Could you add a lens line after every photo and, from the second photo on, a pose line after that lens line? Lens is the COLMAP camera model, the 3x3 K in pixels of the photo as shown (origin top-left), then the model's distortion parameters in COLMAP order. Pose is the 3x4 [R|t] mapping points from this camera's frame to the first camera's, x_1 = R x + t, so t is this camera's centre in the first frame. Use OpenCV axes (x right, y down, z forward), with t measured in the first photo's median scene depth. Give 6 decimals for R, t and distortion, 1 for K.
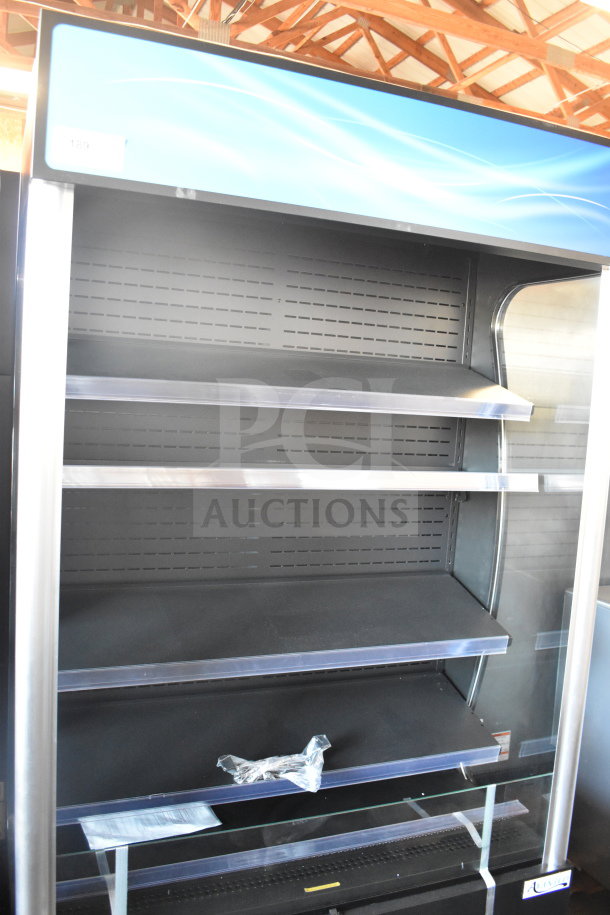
lens RADIAL K [[778.7, 0, 305.0], [0, 778.7, 457.5], [0, 0, 1]] dist [-0.091798, 0.010522]
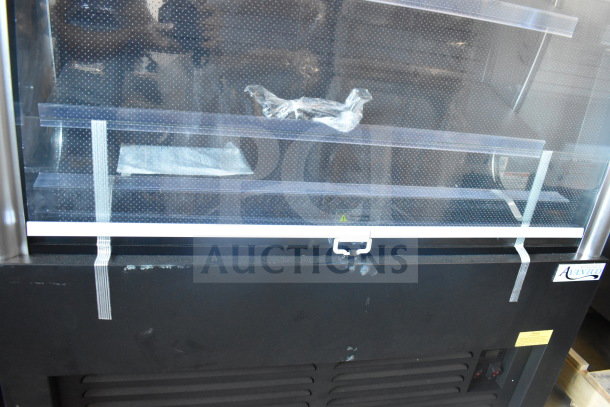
lens RADIAL K [[478.9, 0, 305.0], [0, 478.9, 203.5], [0, 0, 1]] dist [-0.096298, 0.002562]
pose [[0.986366, 0.118389, -0.114305, 0.034605], [-0.079976, 0.951901, 0.295783, 0.337538], [0.143824, -0.282609, 0.948392, 0.413889]]
